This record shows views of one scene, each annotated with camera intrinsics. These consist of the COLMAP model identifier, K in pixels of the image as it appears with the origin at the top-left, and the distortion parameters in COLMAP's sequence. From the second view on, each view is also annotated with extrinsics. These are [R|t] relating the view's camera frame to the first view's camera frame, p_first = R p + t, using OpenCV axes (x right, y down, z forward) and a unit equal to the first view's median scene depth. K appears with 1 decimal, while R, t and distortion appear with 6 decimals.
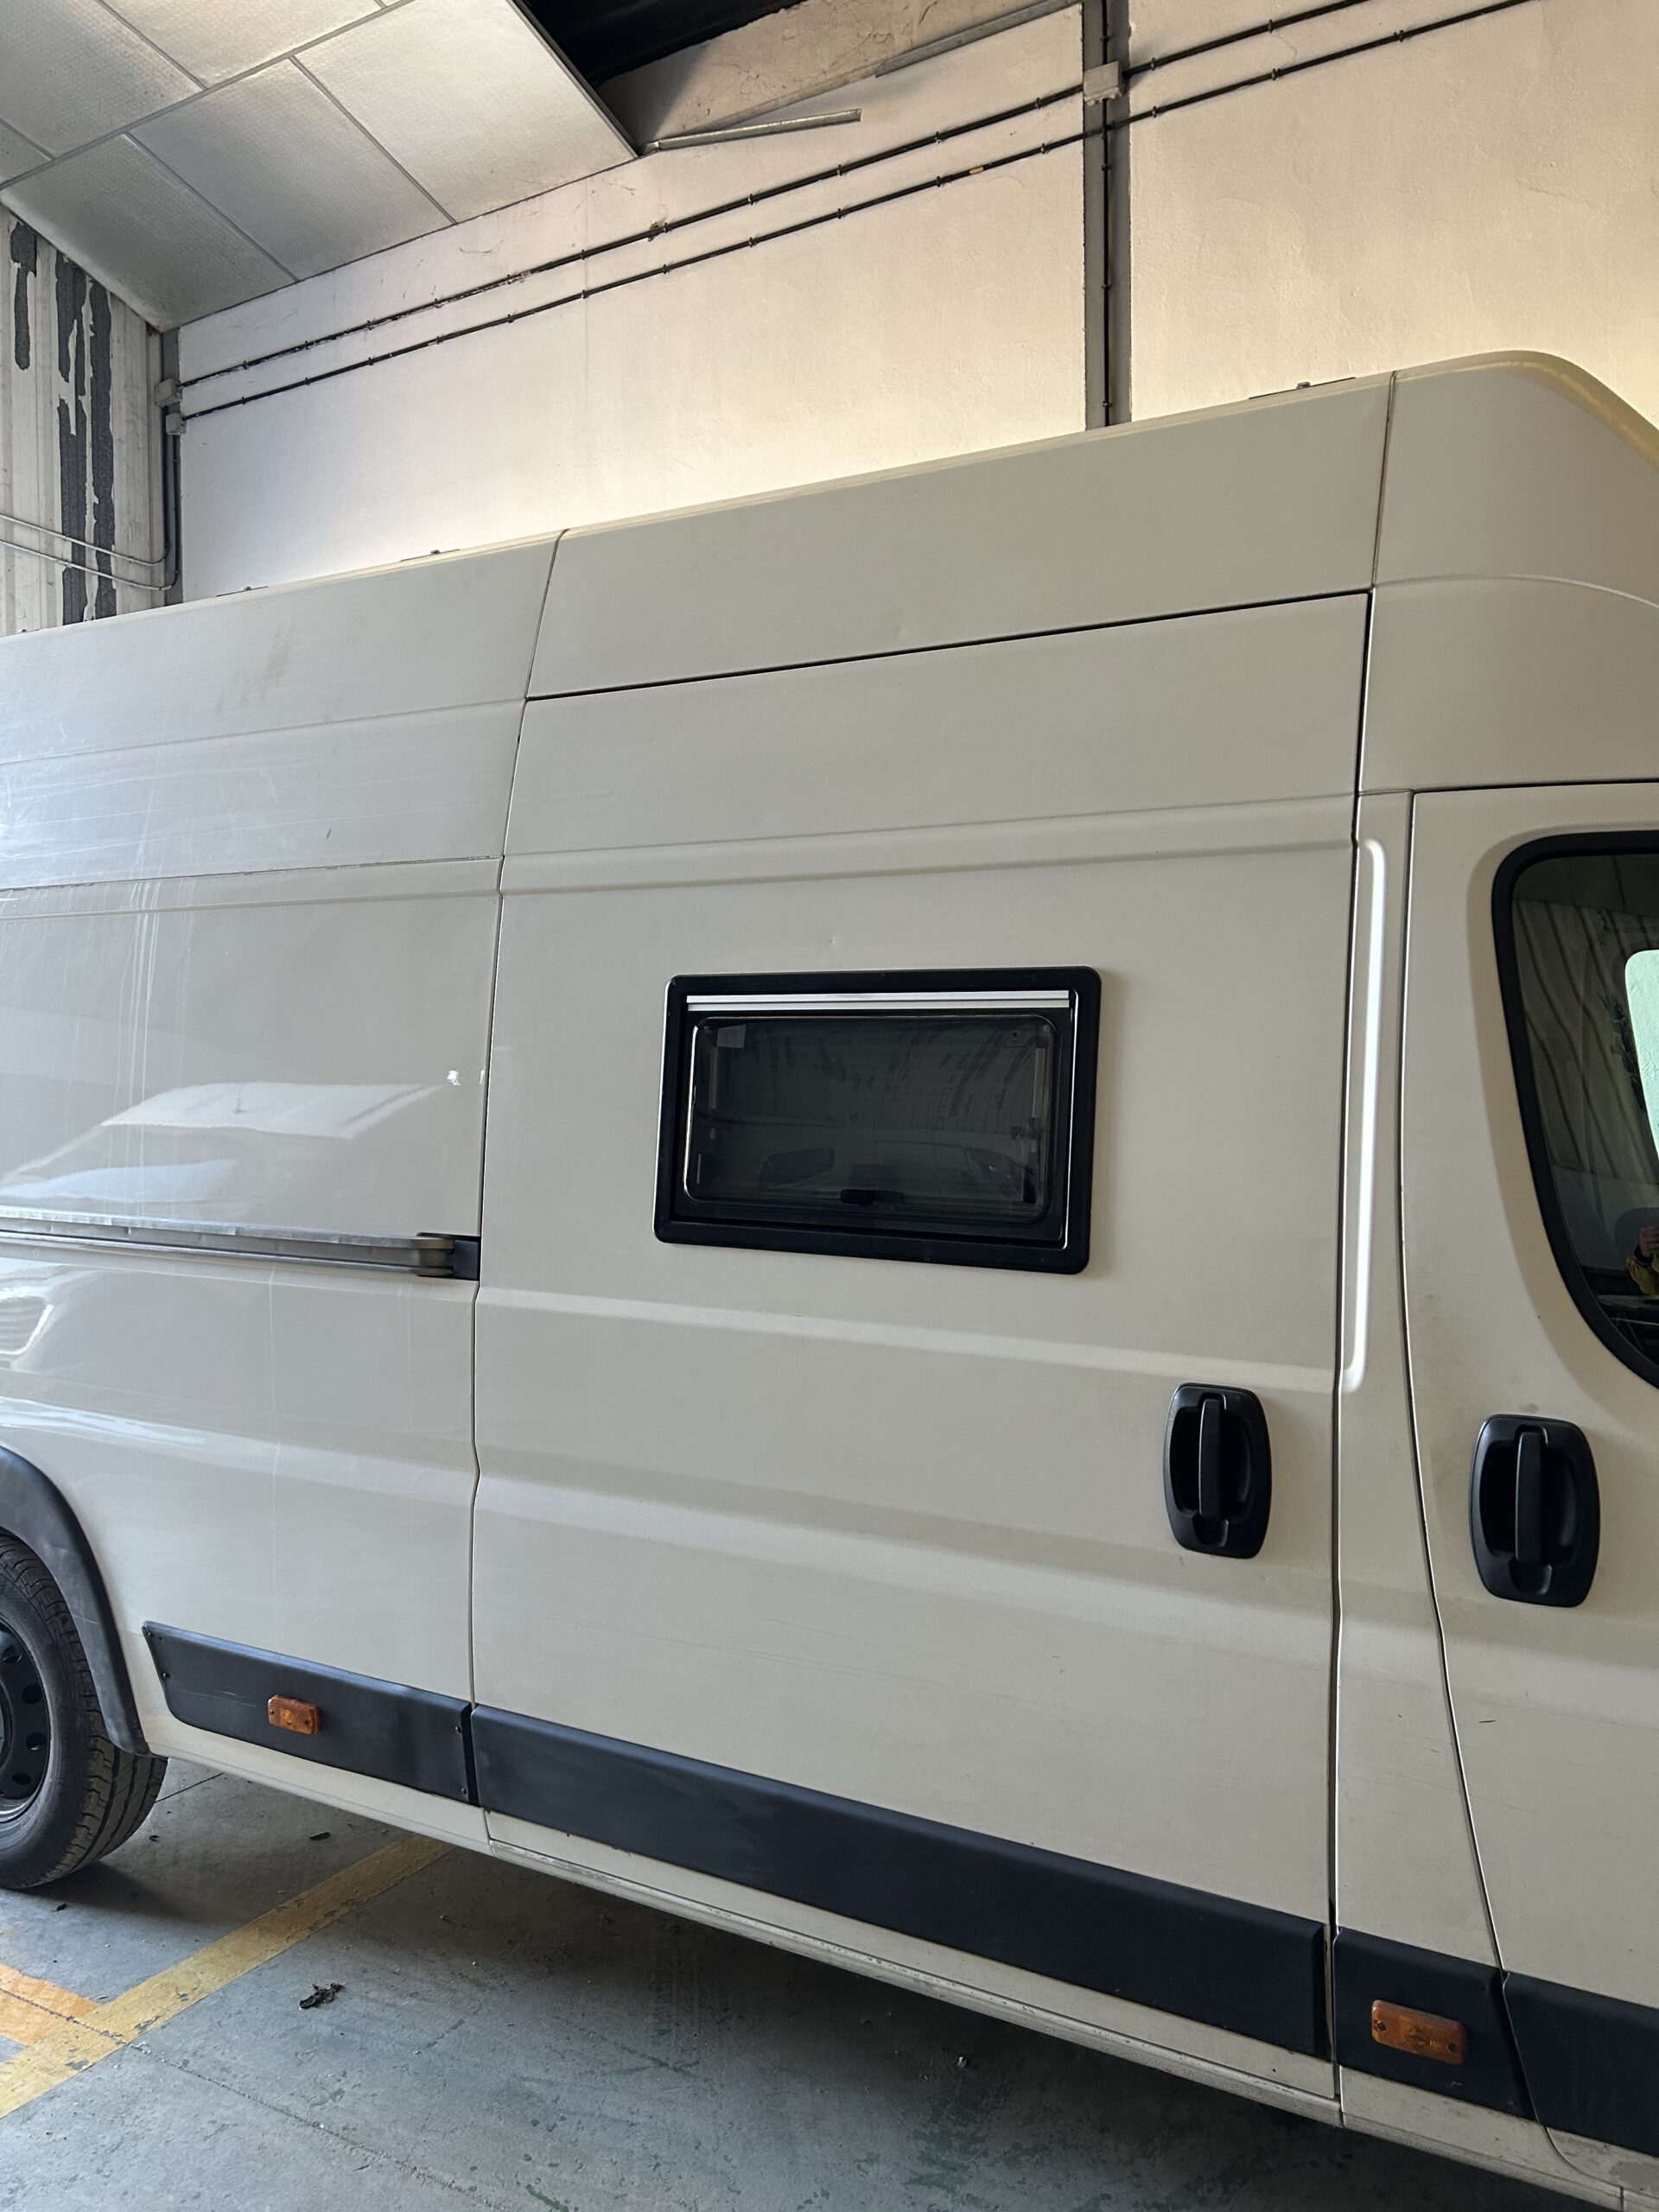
lens RADIAL K [[1657.1, 0, 815.5], [0, 1657.1, 1110.1], [0, 0, 1]] dist [0.049766, -0.052736]
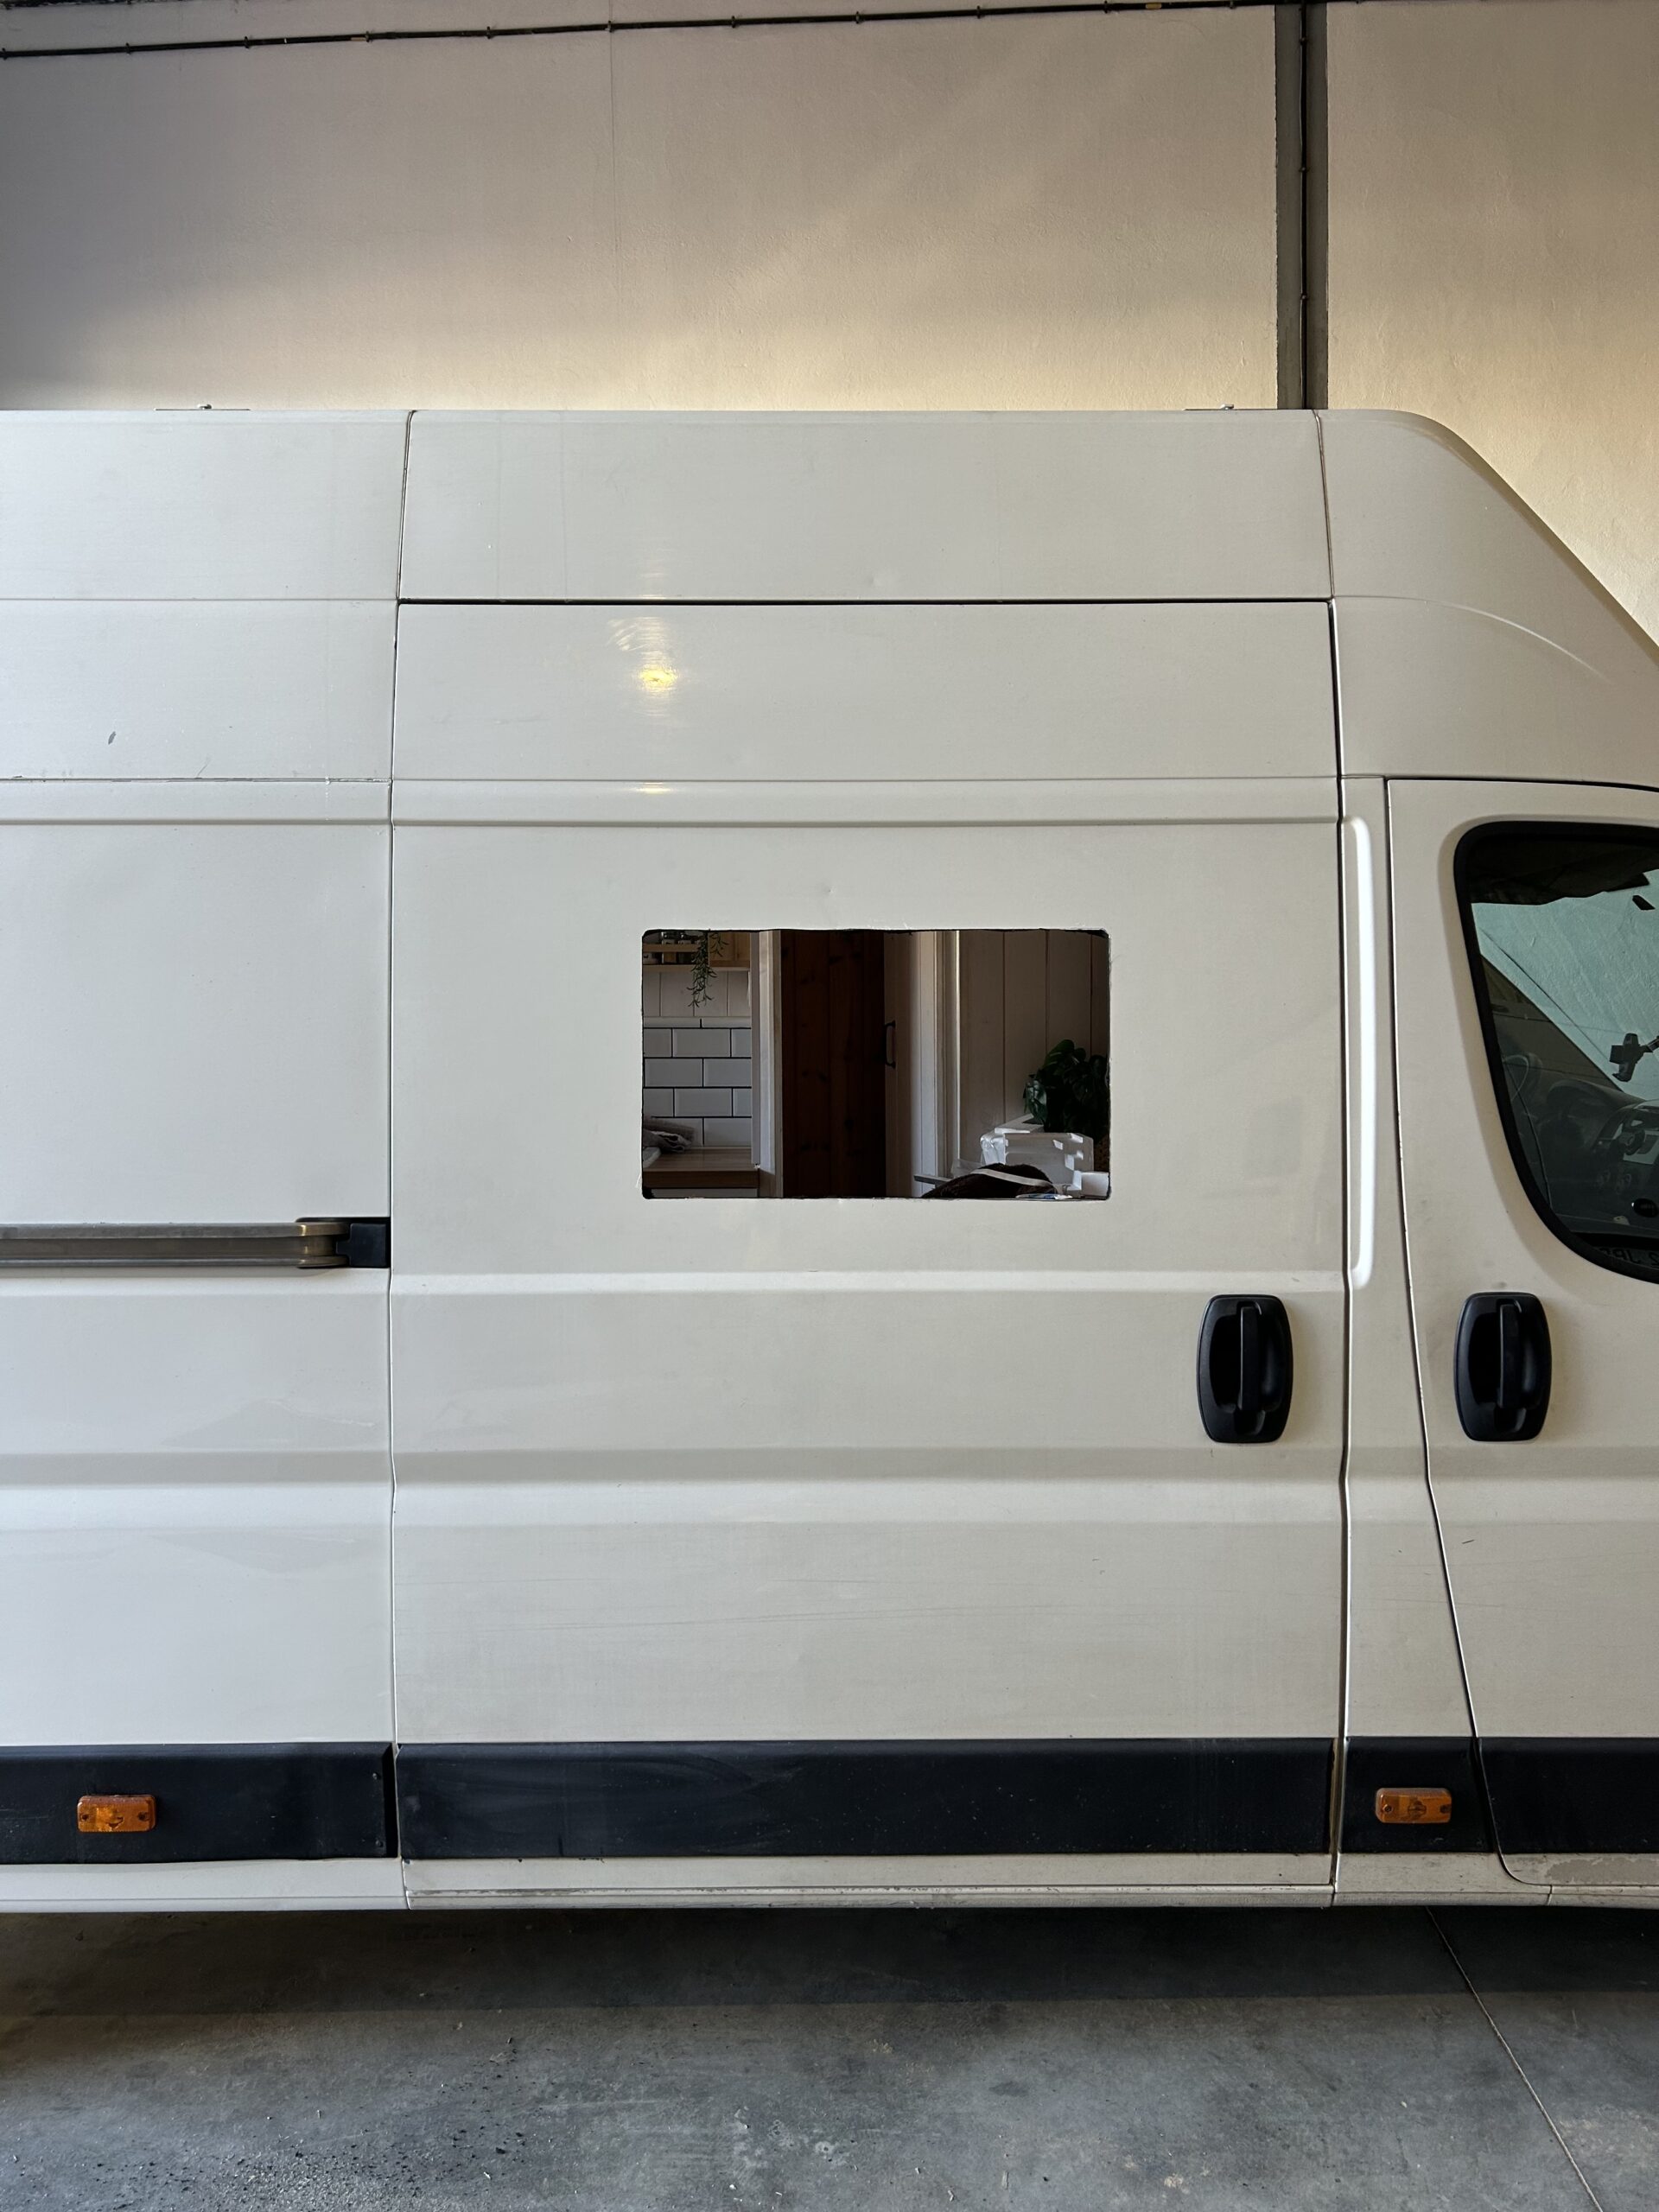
lens RADIAL K [[1657.1, 0, 824.1], [0, 1657.1, 1131.7], [0, 0, 1]] dist [0.049766, -0.052736]
pose [[0.864934, -0.042220, 0.500106, -0.562571], [0.024989, 0.998842, 0.041105, 0.000874], [-0.501263, -0.023056, 0.864988, 0.165157]]
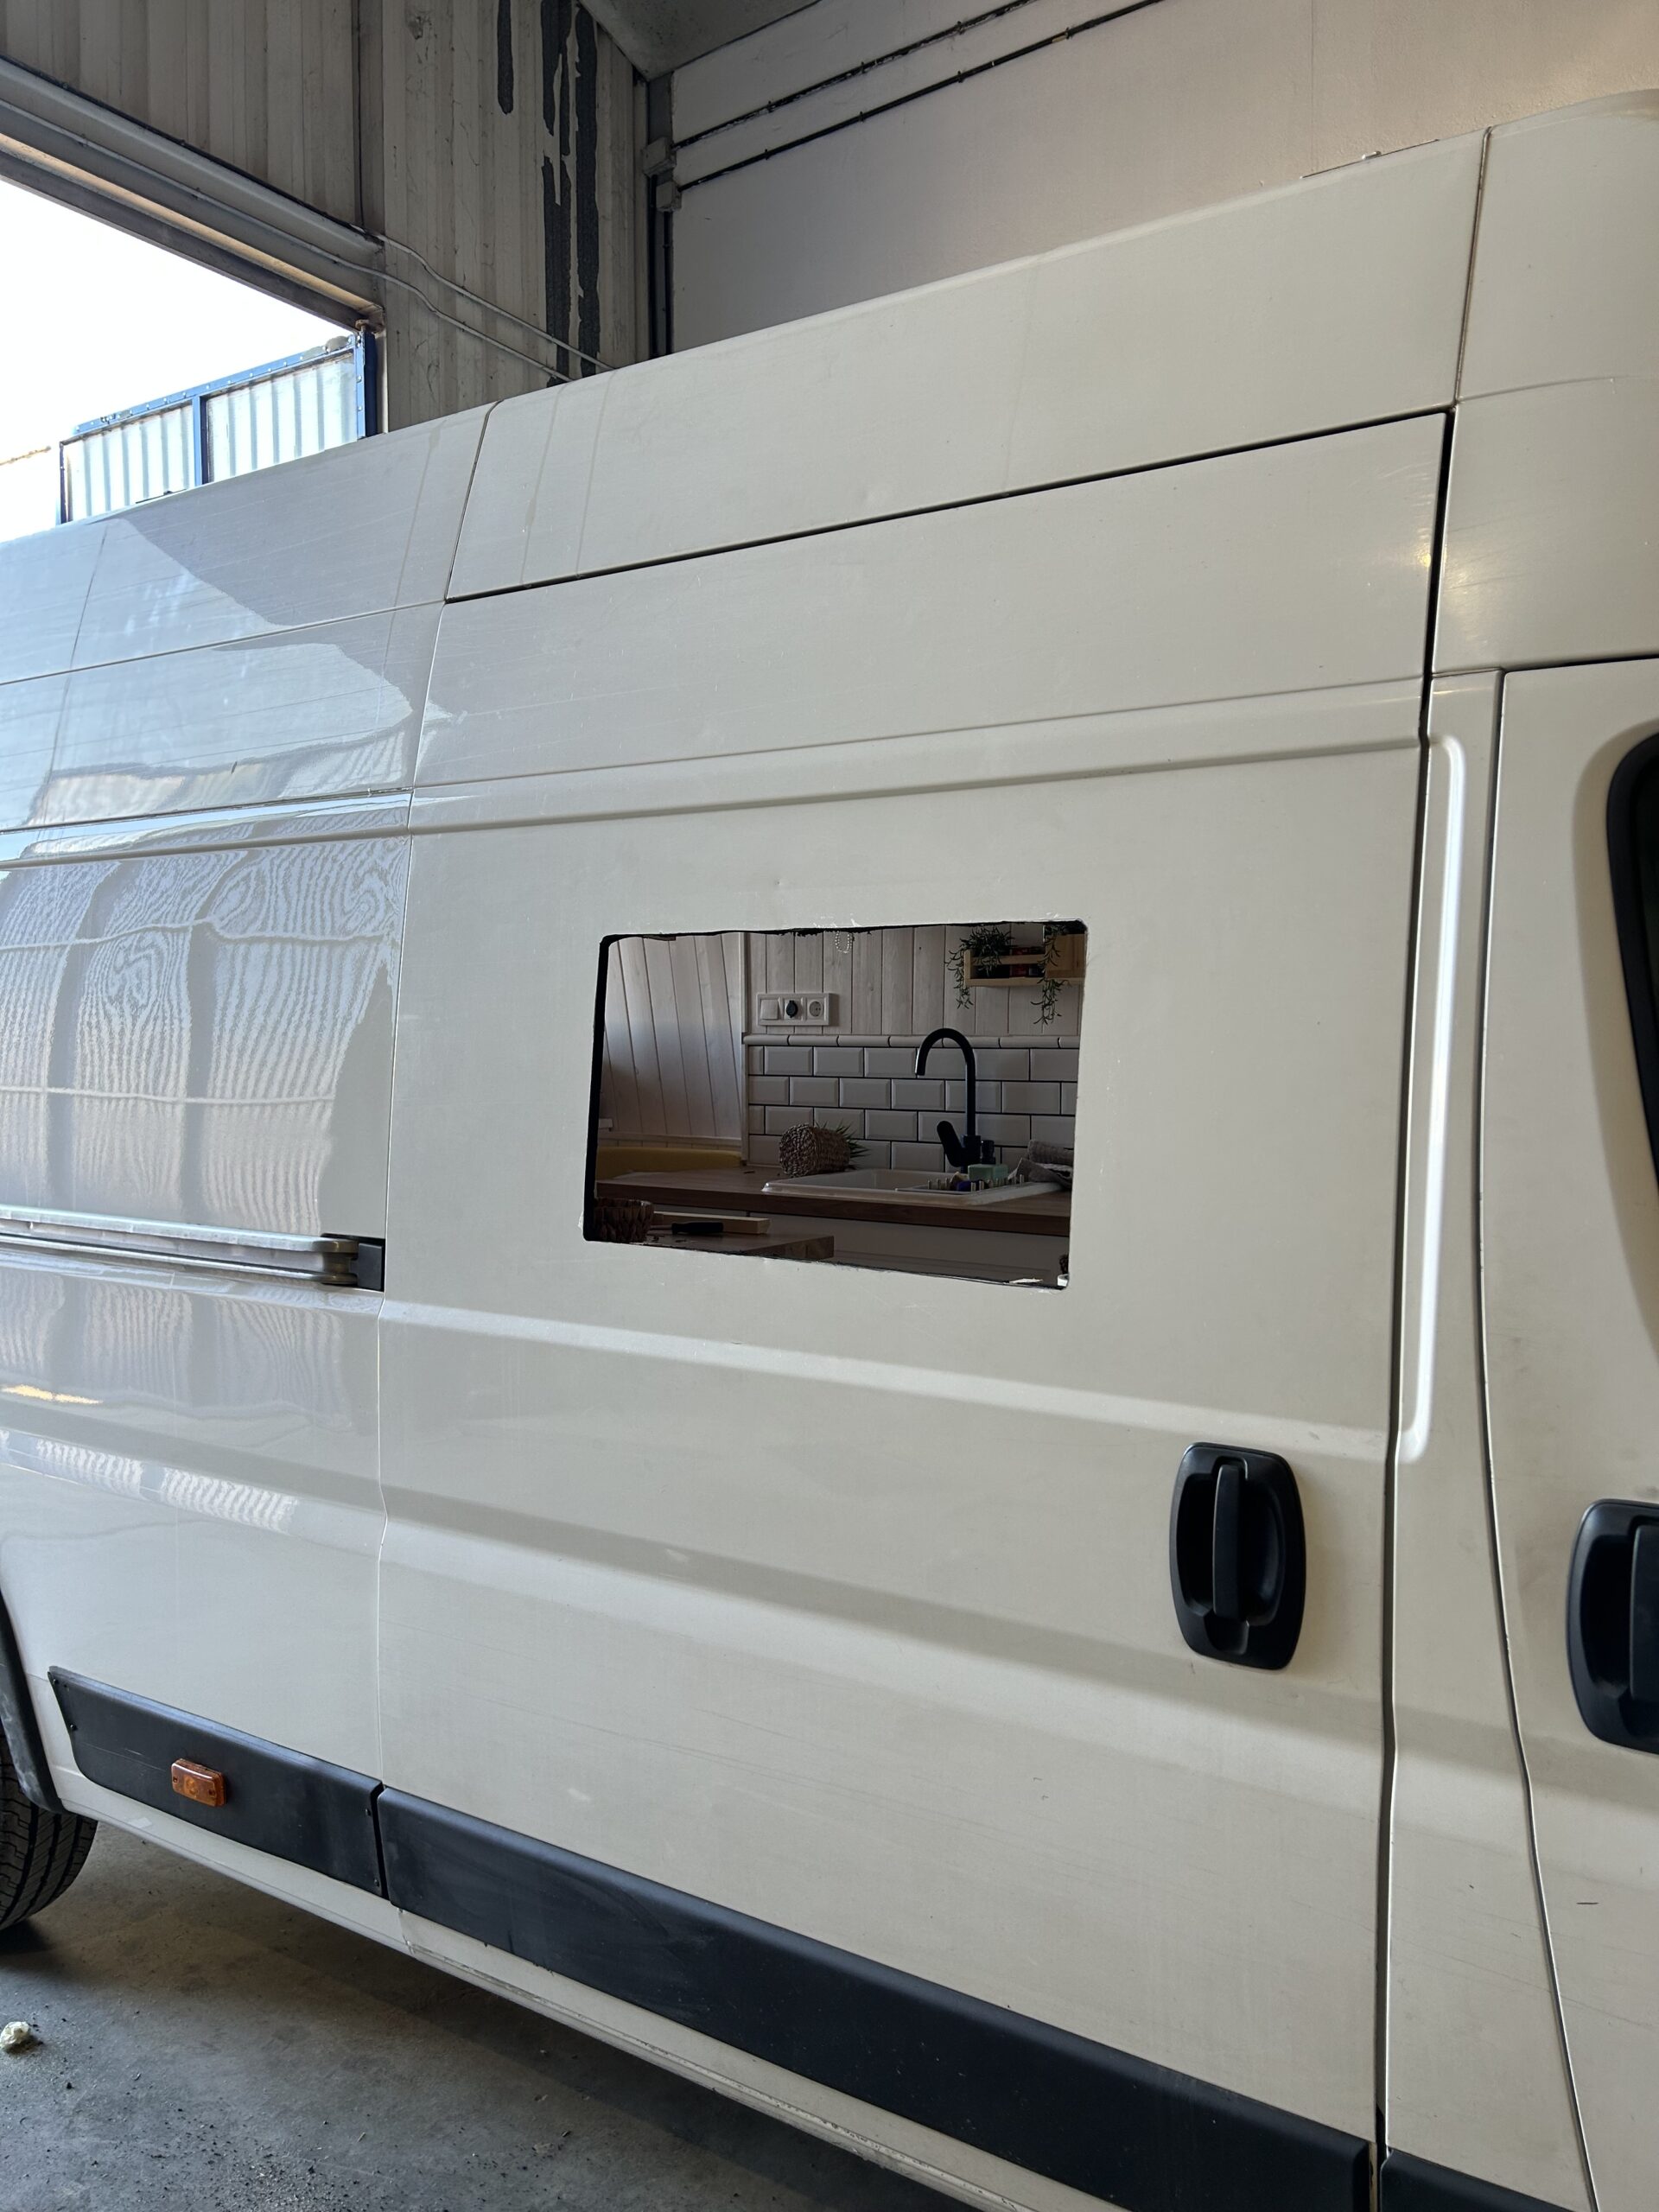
lens RADIAL K [[1657.1, 0, 838.6], [0, 1657.1, 1129.2], [0, 0, 1]] dist [0.049766, -0.052736]
pose [[0.998379, 0.003610, -0.056800, 0.097663], [-0.002306, 0.999733, 0.023003, -0.000015], [0.056868, -0.022834, 0.998121, 0.215600]]
